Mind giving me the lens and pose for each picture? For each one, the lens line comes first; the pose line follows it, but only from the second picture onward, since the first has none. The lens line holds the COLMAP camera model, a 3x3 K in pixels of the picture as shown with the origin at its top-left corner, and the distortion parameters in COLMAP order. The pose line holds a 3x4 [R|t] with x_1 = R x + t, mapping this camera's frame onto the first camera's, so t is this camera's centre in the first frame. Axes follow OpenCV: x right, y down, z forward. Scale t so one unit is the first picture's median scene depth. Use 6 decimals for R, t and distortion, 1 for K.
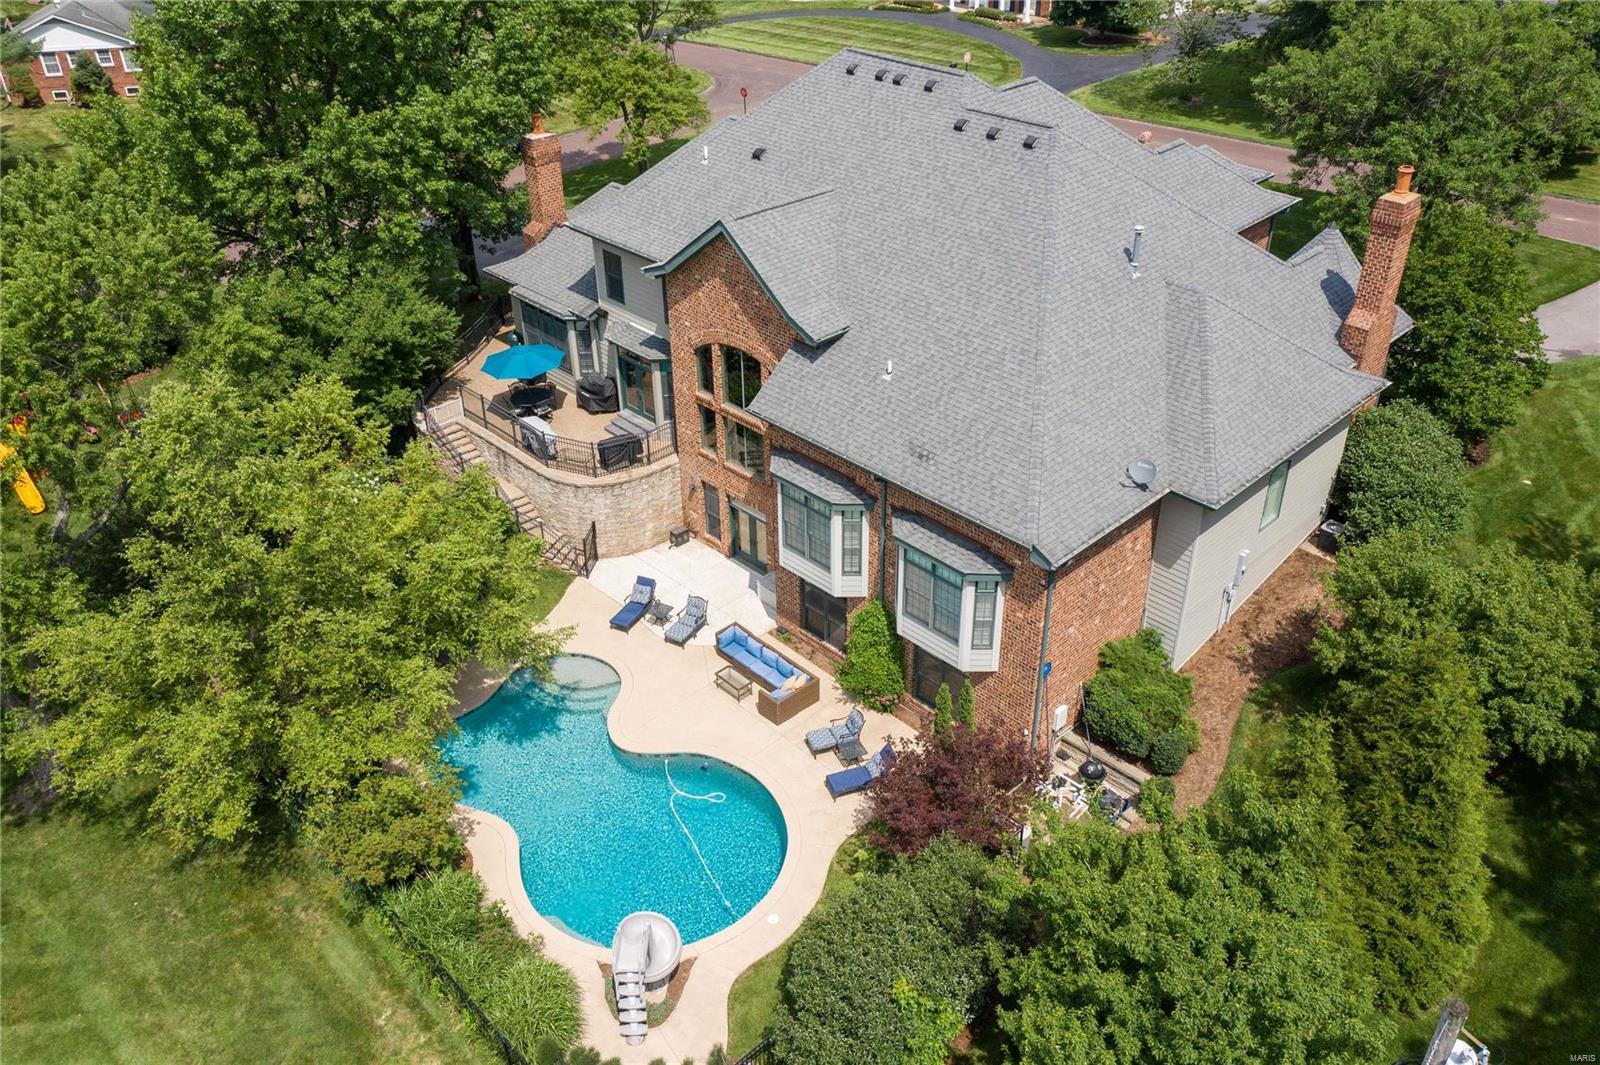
lens RADIAL K [[1231.4, 0, 800.0], [0, 1231.4, 532.5], [0, 0, 1]] dist [0.006111, 0.000787]
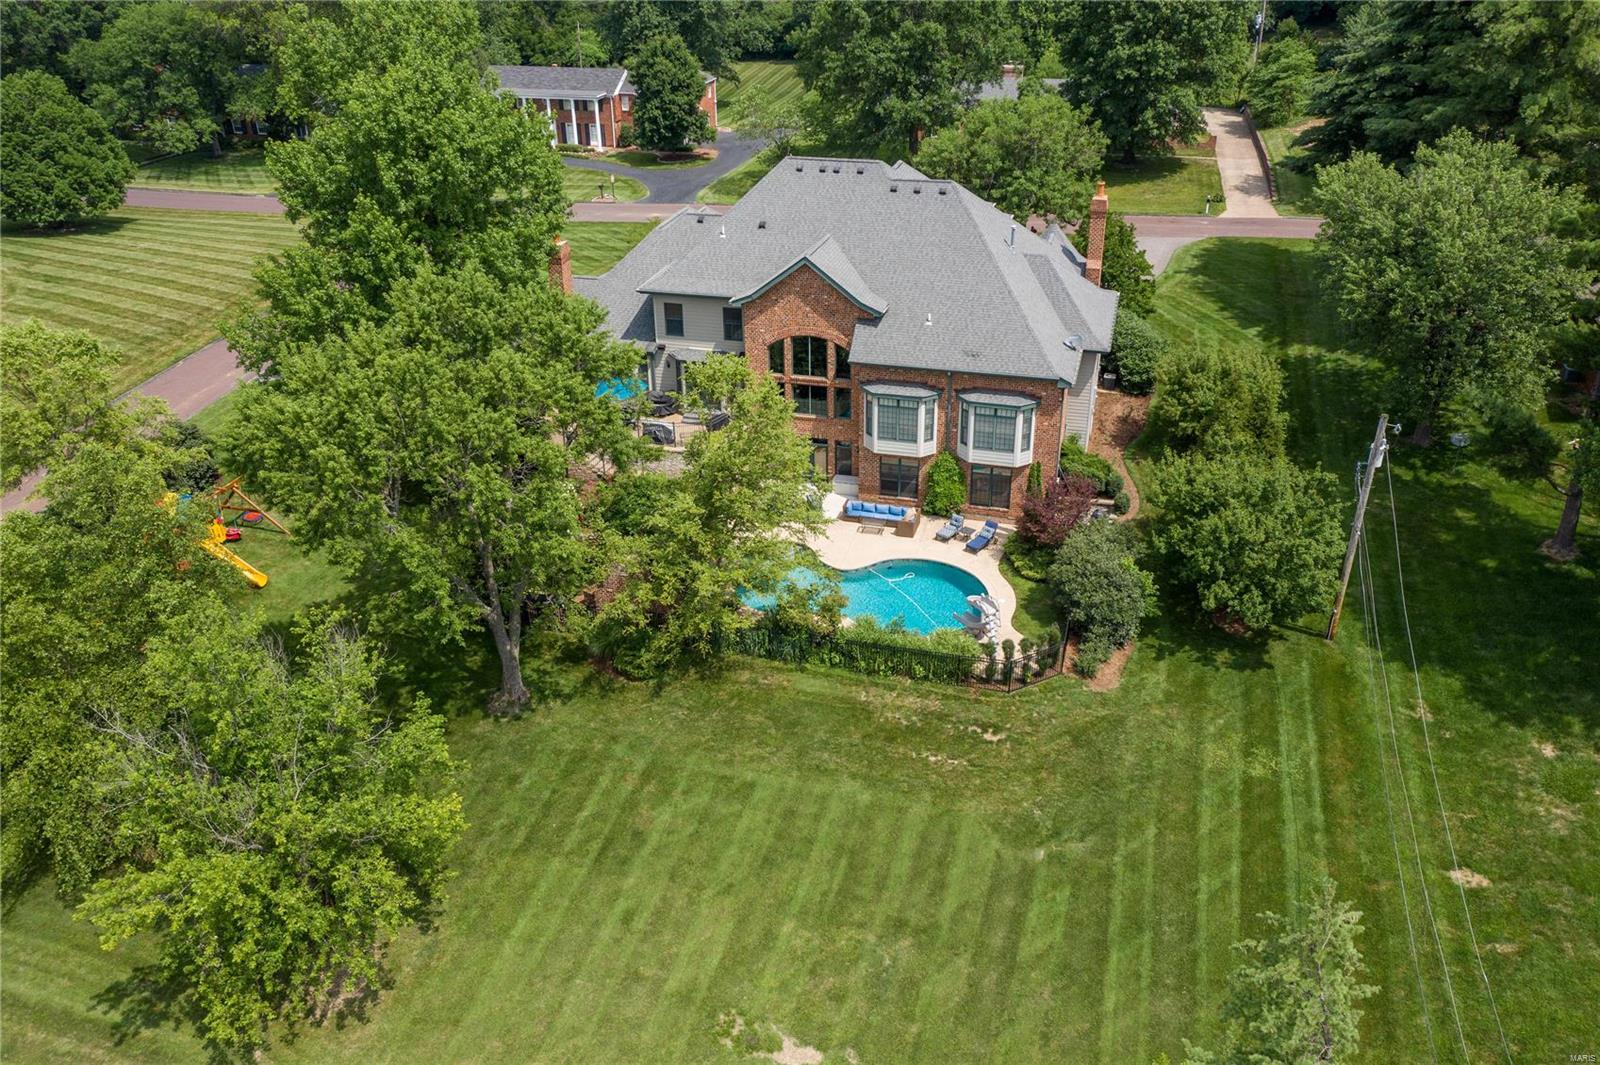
lens RADIAL K [[1175.2, 0, 800.0], [0, 1175.2, 532.5], [0, 0, 1]] dist [-0.006187, -0.000462]
pose [[0.867478, -0.241111, 0.435141, -0.853579], [0.276153, 0.960944, -0.018070, 0.135862], [-0.413789, 0.135841, 0.900181, -0.392671]]
